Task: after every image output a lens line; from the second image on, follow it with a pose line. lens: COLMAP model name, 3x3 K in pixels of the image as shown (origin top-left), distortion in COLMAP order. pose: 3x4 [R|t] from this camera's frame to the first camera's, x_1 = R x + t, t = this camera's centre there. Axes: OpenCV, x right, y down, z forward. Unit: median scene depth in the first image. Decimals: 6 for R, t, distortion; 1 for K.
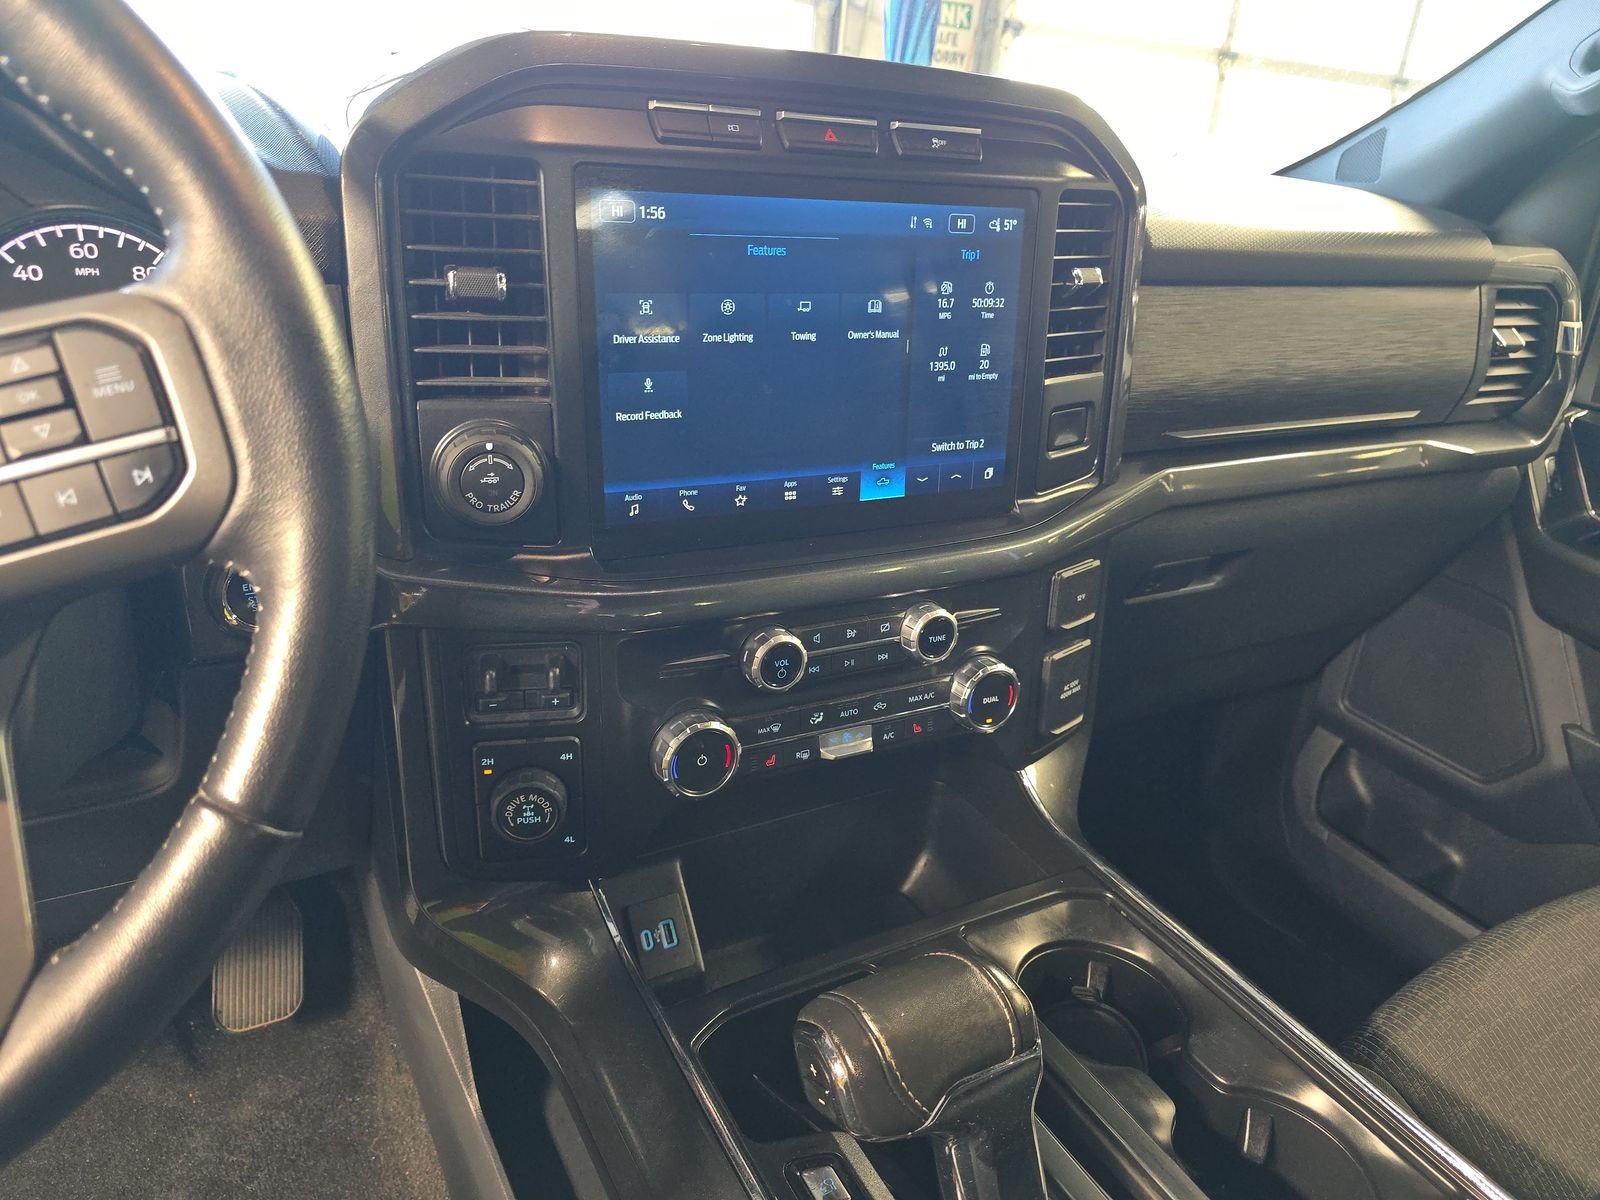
lens RADIAL K [[1104.9, 0, 800.0], [0, 1104.9, 600.0], [0, 0, 1]] dist [0.061769, -0.005215]
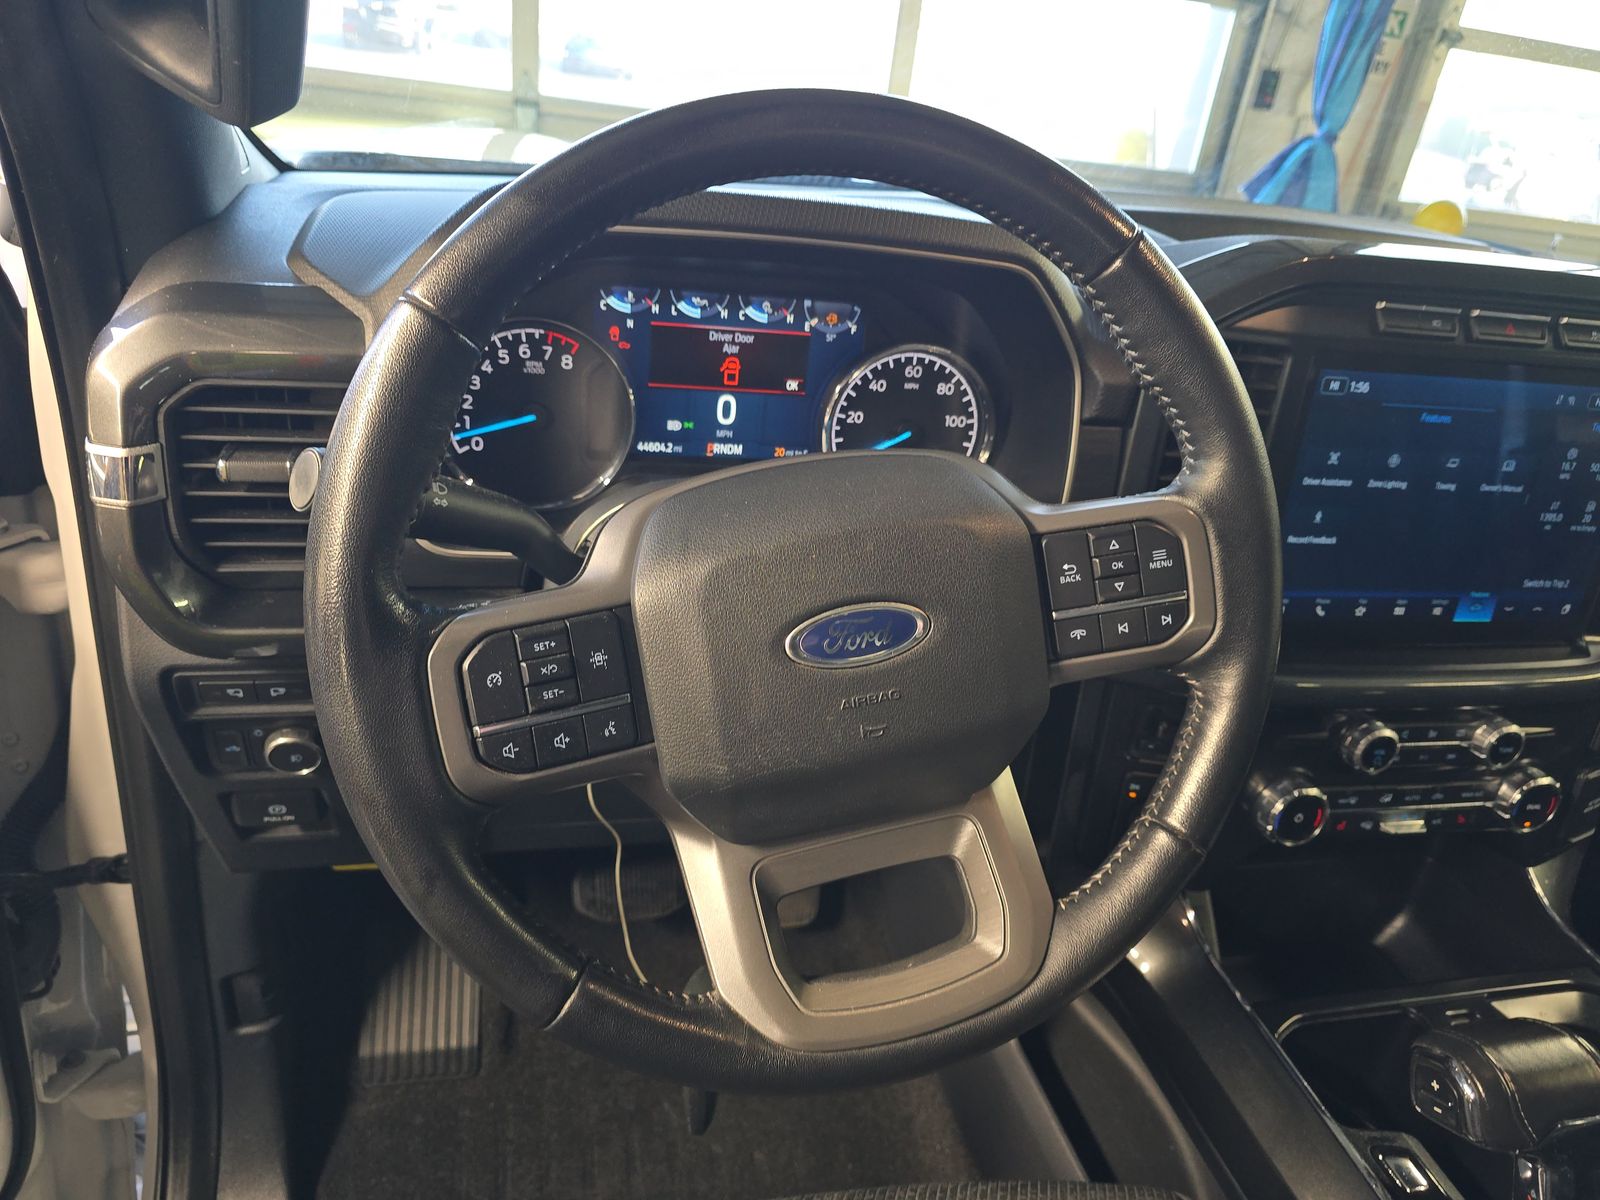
lens RADIAL K [[1130.1, 0, 800.0], [0, 1130.1, 600.0], [0, 0, 1]] dist [-0.002525, 0.003957]
pose [[0.962339, 0.157833, -0.221341, -0.353725], [-0.151151, 0.987396, 0.046922, -0.064601], [0.225957, -0.011699, 0.974067, -0.321936]]
